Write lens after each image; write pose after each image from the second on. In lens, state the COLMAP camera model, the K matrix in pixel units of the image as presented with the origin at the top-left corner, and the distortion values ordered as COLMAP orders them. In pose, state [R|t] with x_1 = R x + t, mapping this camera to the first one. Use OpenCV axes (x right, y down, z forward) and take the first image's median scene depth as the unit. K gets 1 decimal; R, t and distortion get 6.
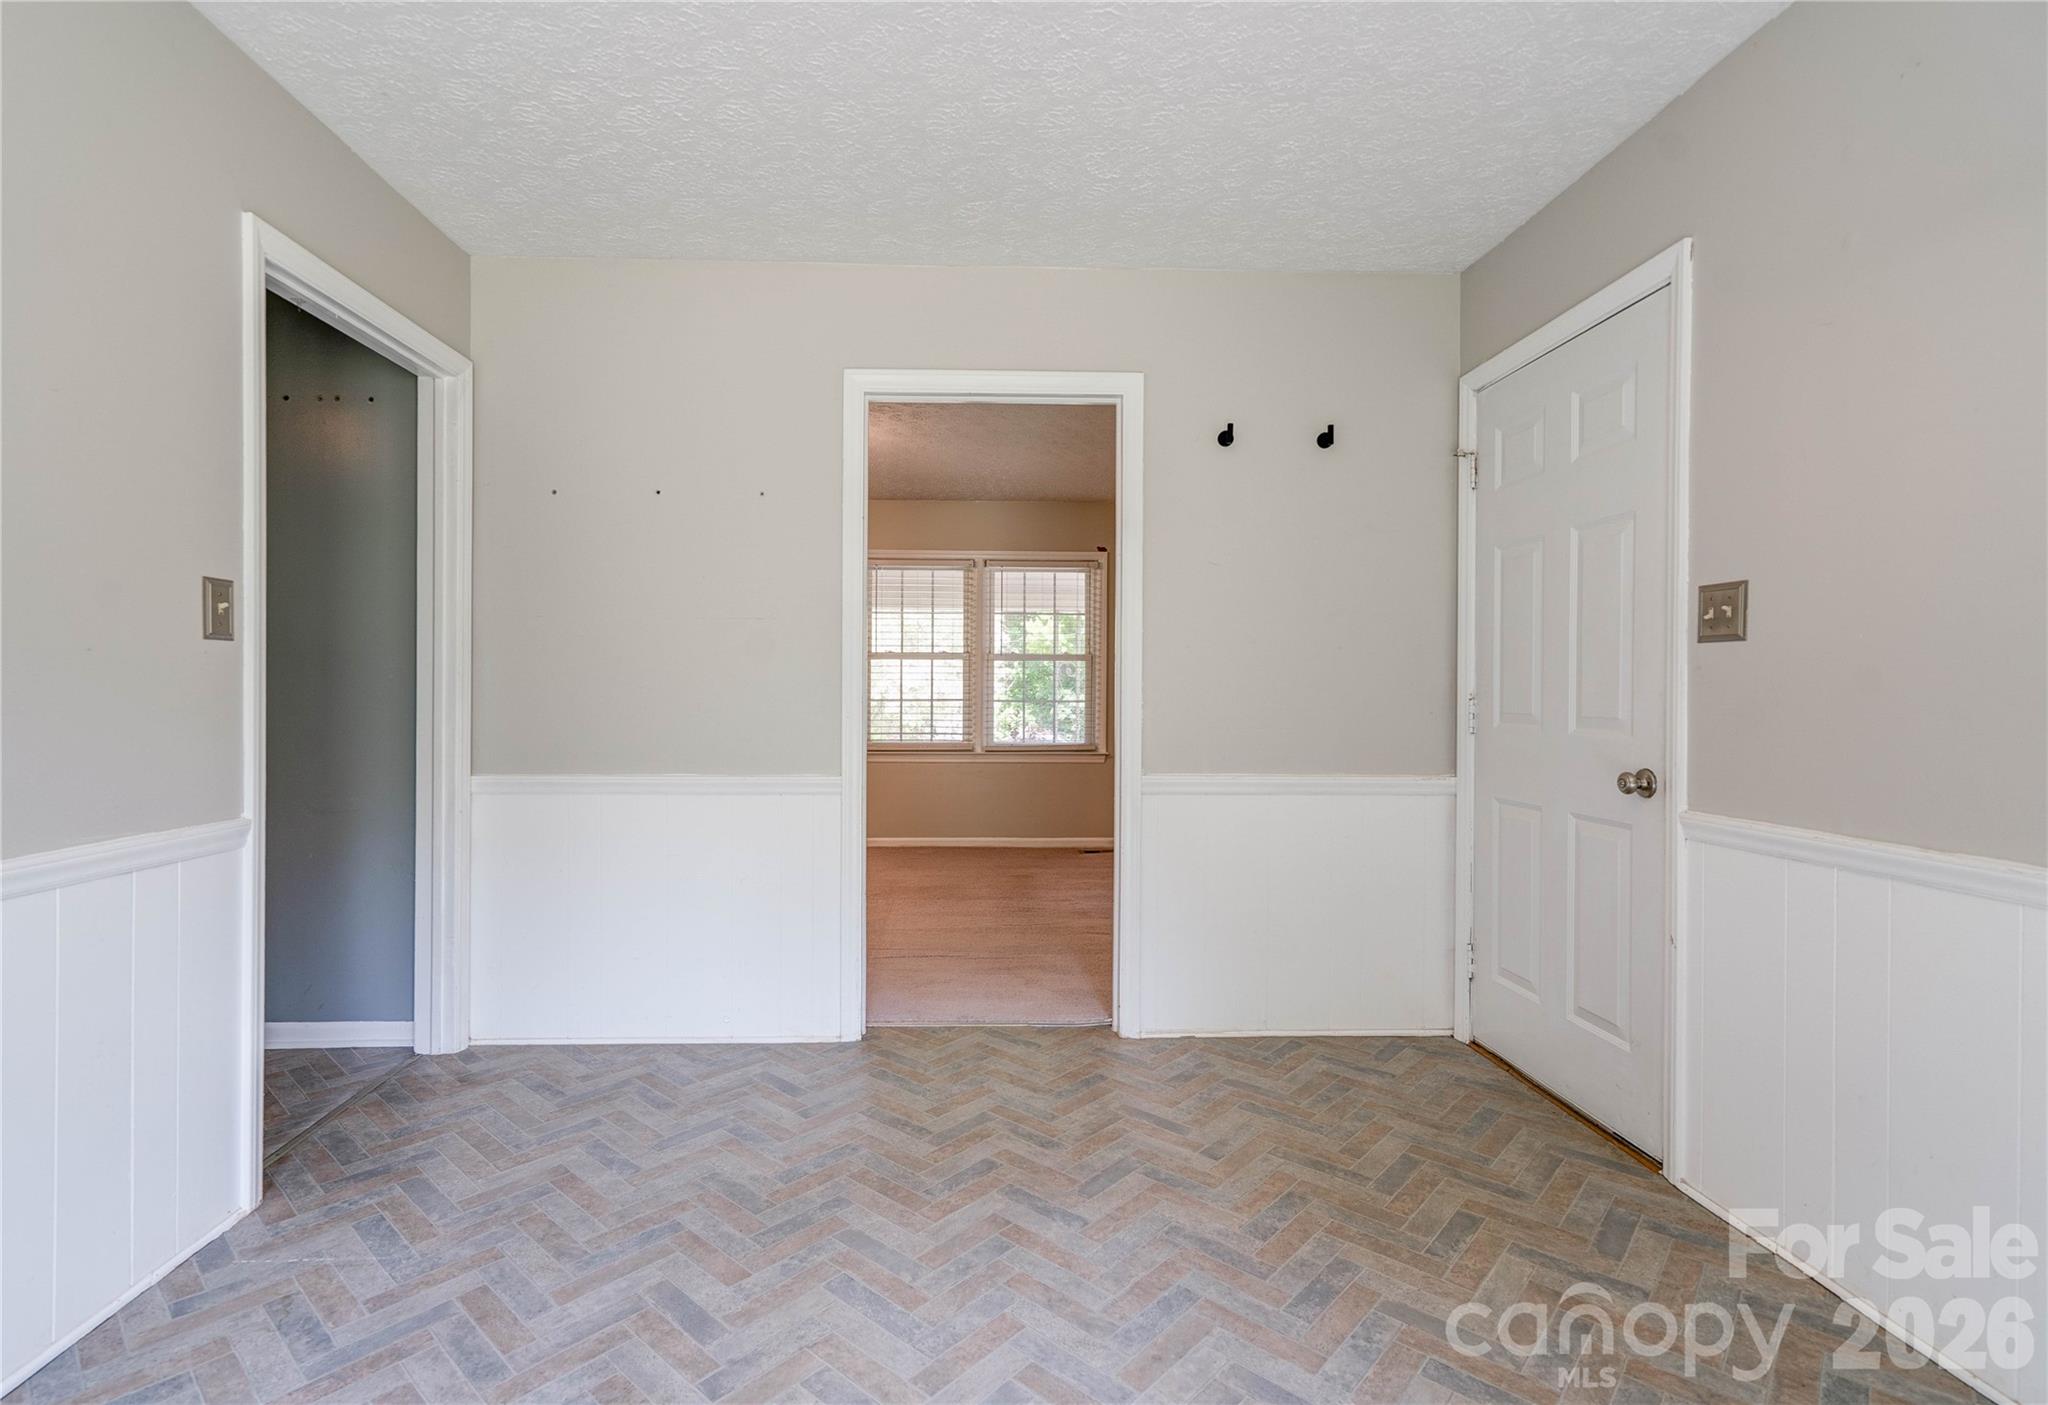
lens RADIAL K [[967.5, 0, 1032.5], [0, 967.5, 708.3], [0, 0, 1]] dist [-0.001490, 0.003431]
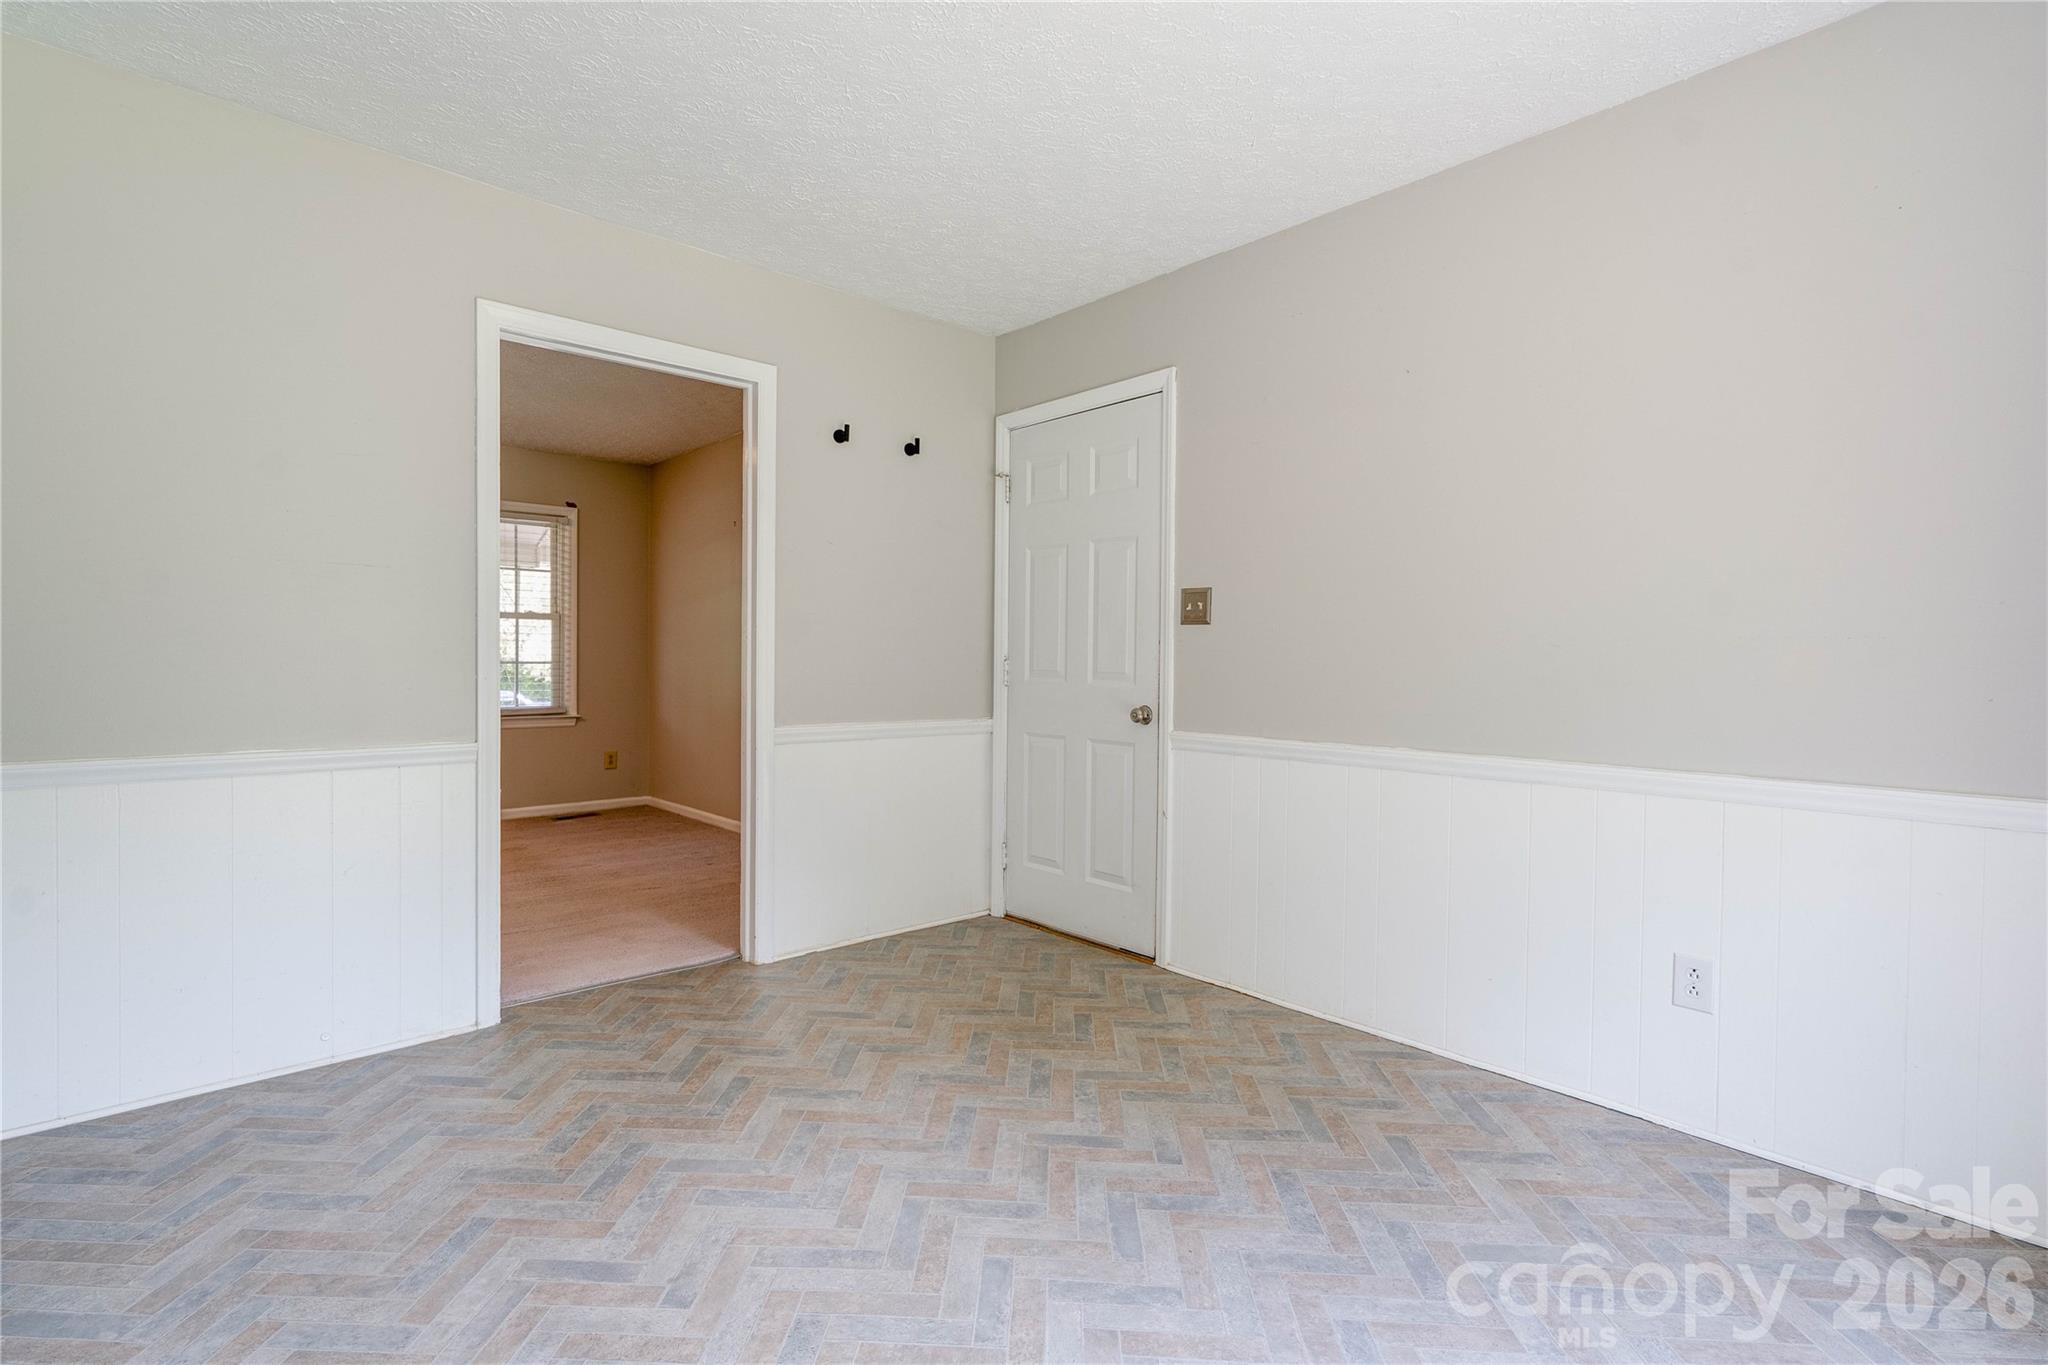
lens RADIAL K [[939.0, 0, 1017.7], [0, 939.0, 696.3], [0, 0, 1]] dist [-0.001832, 0.007844]
pose [[0.773896, -0.024018, 0.632857, -0.407242], [0.005906, 0.999511, 0.030710, 0.000519], [-0.633285, -0.020028, 0.773659, -0.020034]]
